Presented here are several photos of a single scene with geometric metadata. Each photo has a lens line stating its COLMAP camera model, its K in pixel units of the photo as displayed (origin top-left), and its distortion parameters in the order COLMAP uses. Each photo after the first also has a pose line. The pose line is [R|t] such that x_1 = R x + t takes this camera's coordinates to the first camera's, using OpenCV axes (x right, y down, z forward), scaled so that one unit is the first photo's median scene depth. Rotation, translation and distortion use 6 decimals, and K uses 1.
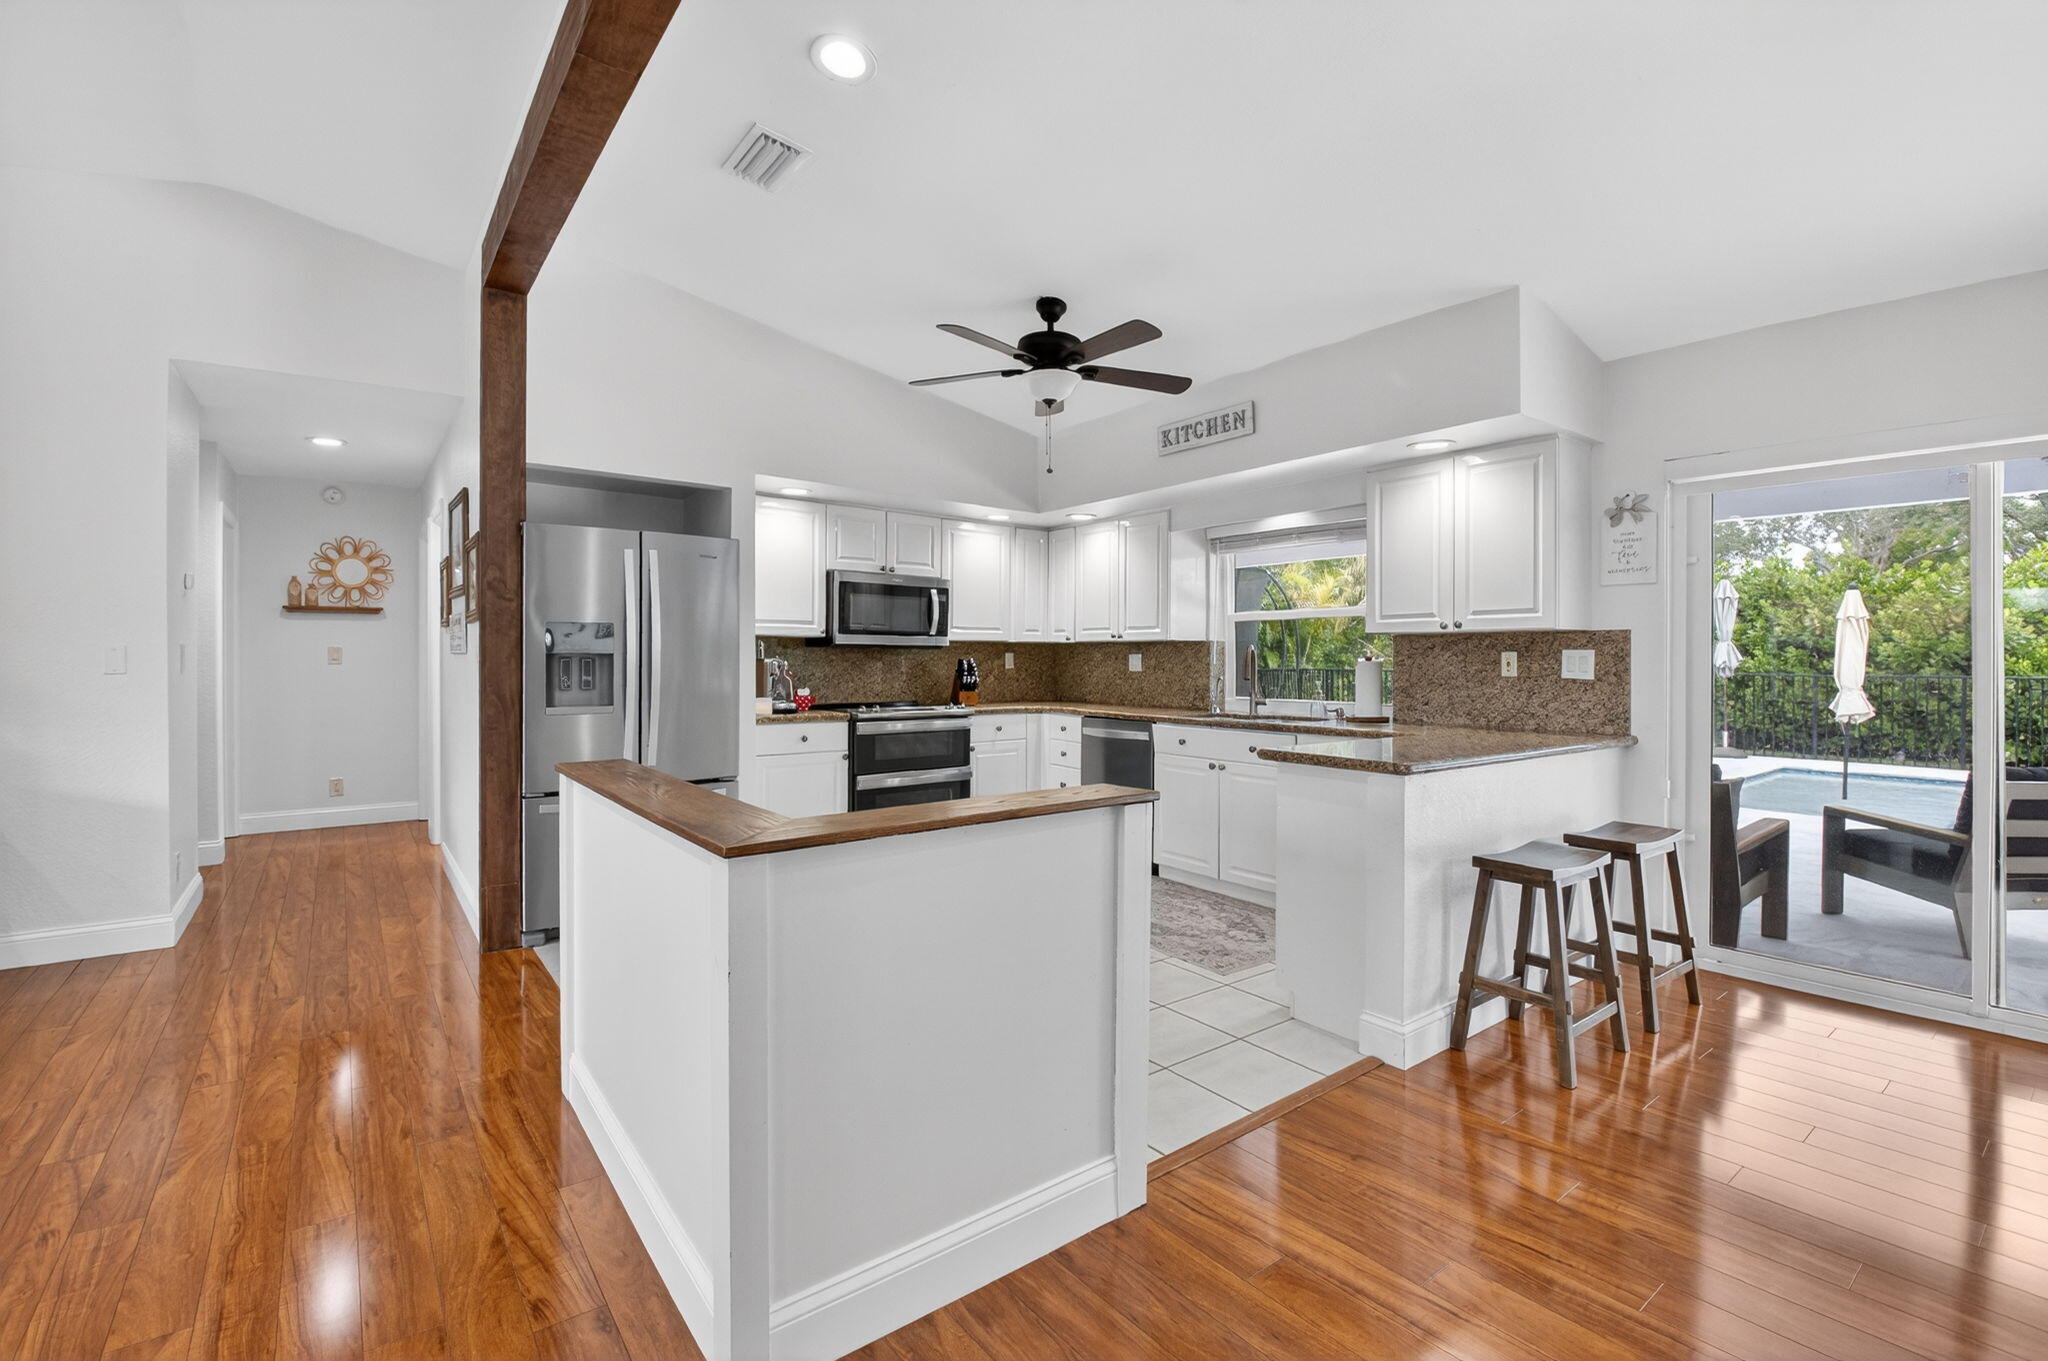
lens RADIAL K [[894.7, 0, 1032.1], [0, 894.7, 666.5], [0, 0, 1]] dist [0.003643, -0.017588]
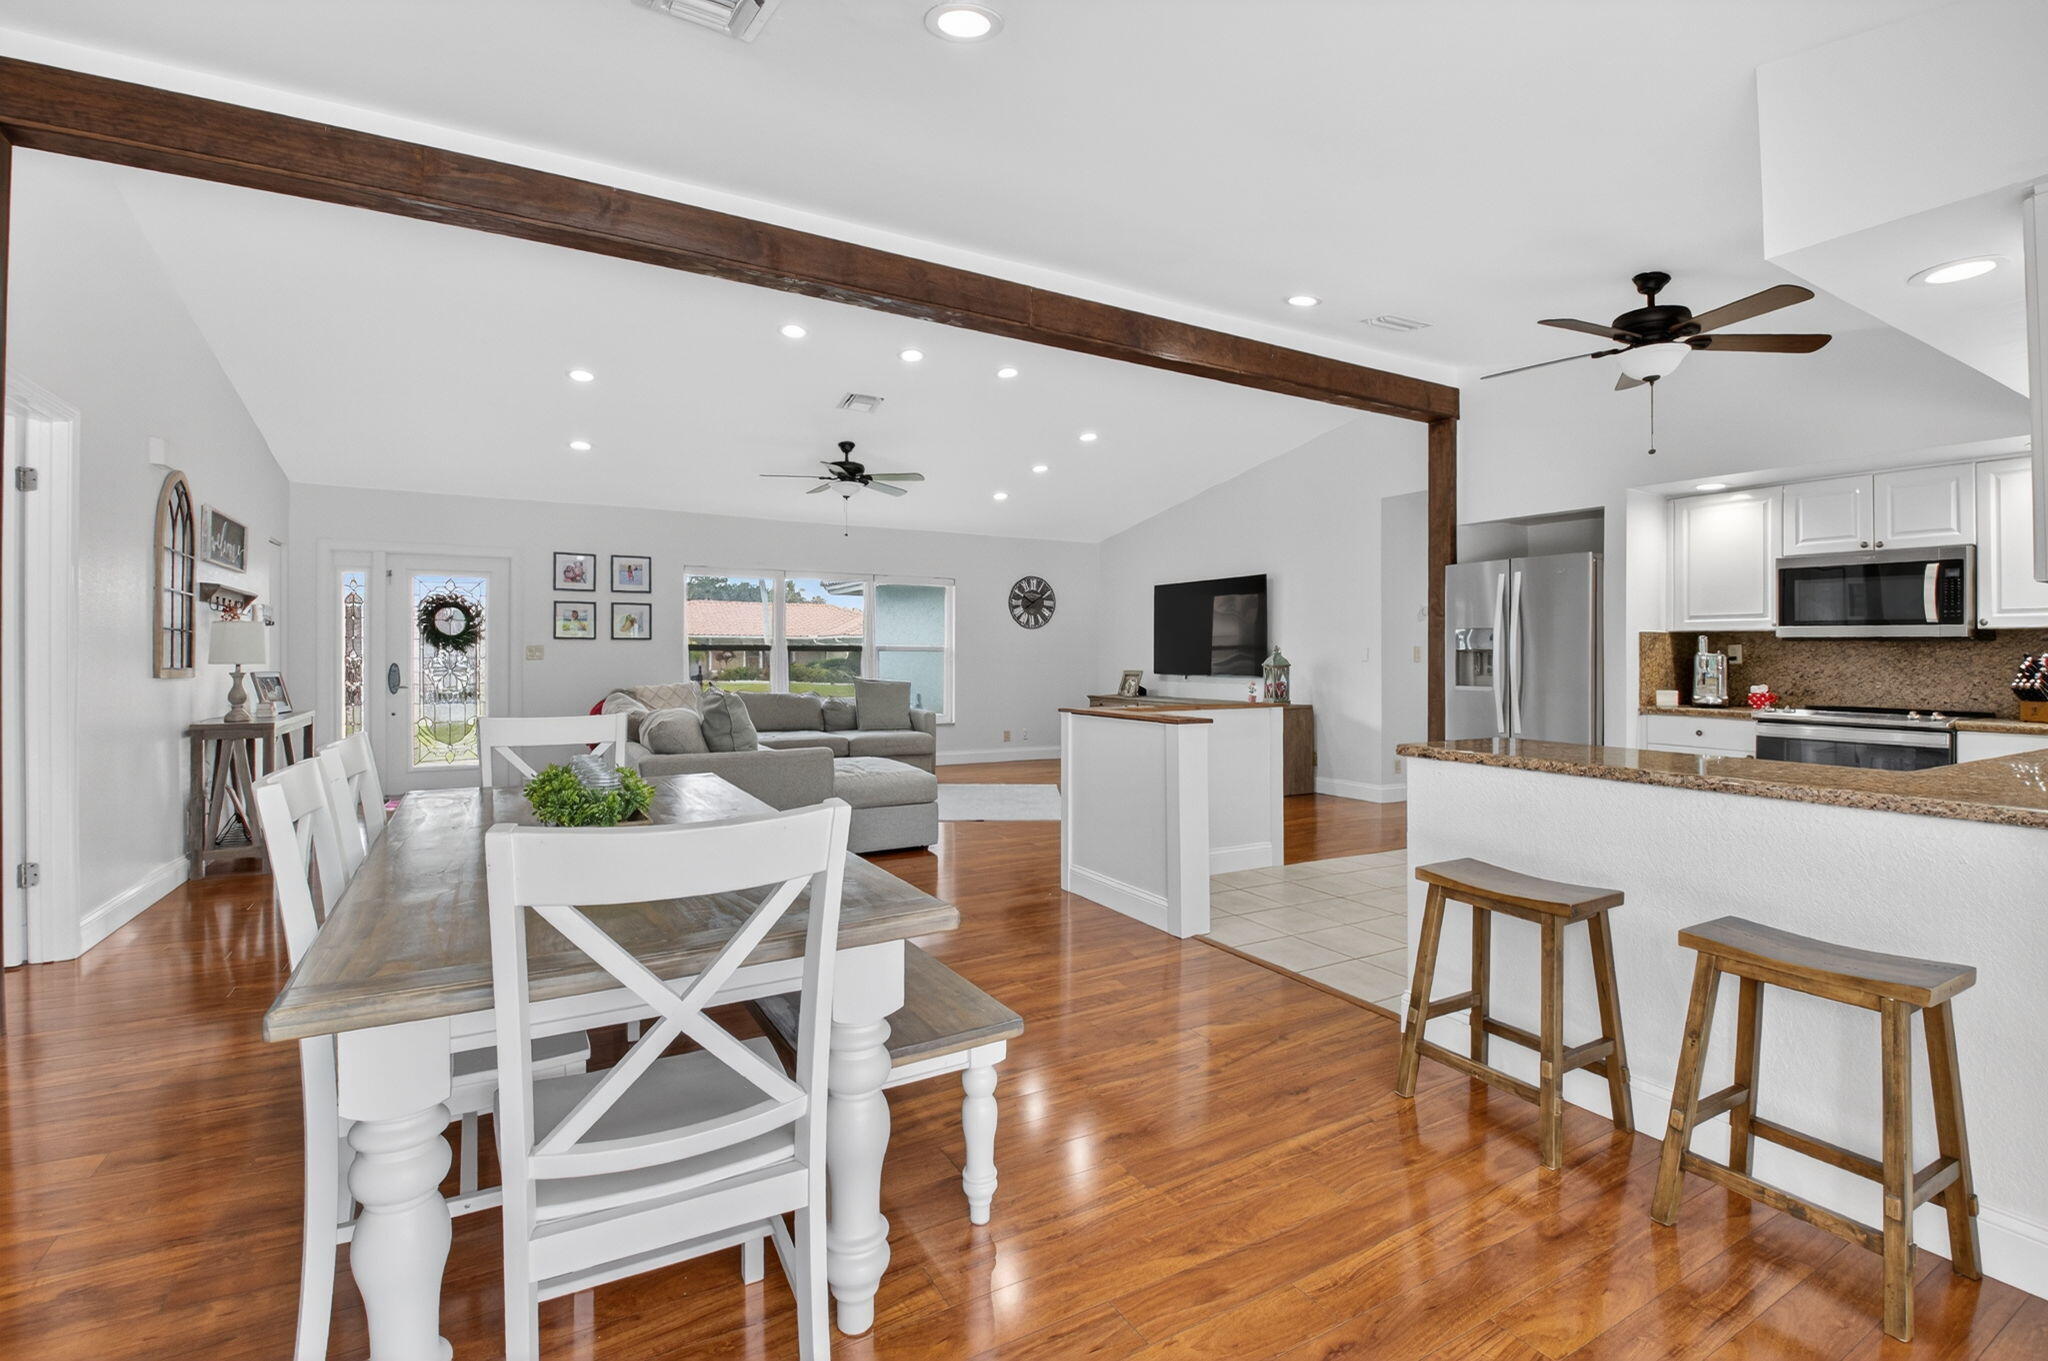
lens RADIAL K [[921.6, 0, 1036.6], [0, 921.6, 666.0], [0, 0, 1]] dist [0.002831, -0.020701]
pose [[-0.139213, 0.006172, -0.990243, 0.847860], [-0.014501, 0.999861, 0.008271, 0.007316], [0.990156, 0.015511, -0.139104, 0.390312]]
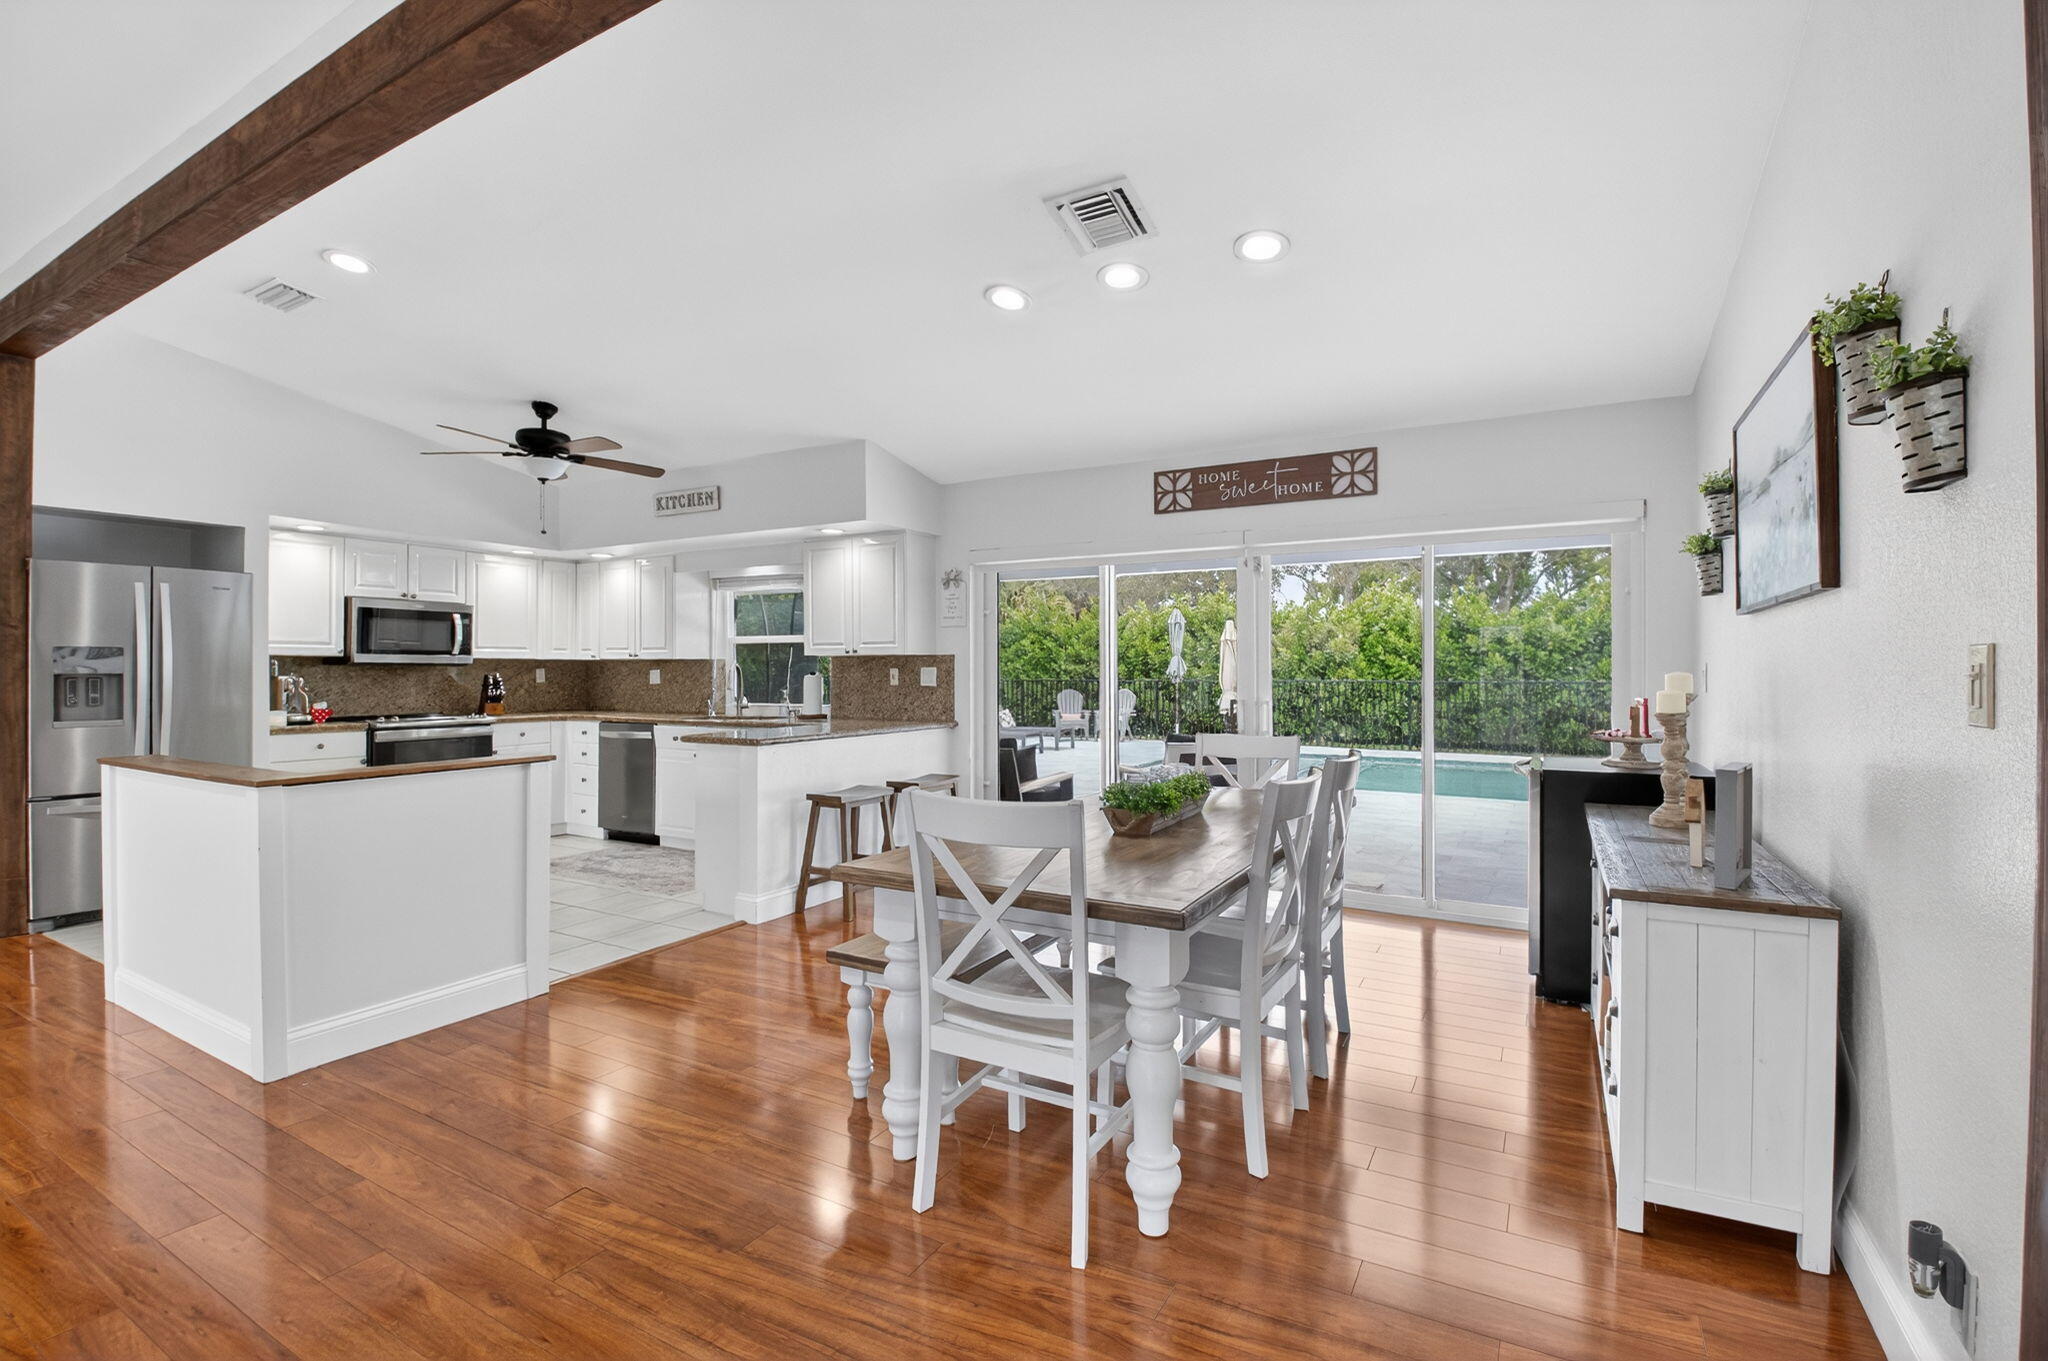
lens RADIAL K [[921.6, 0, 1036.6], [0, 921.6, 666.0], [0, 0, 1]] dist [0.002831, -0.020701]
pose [[0.919044, -0.003265, 0.394142, 0.120123], [0.007986, 0.999915, -0.010339, -0.002220], [-0.394075, 0.012649, 0.918991, -0.418342]]
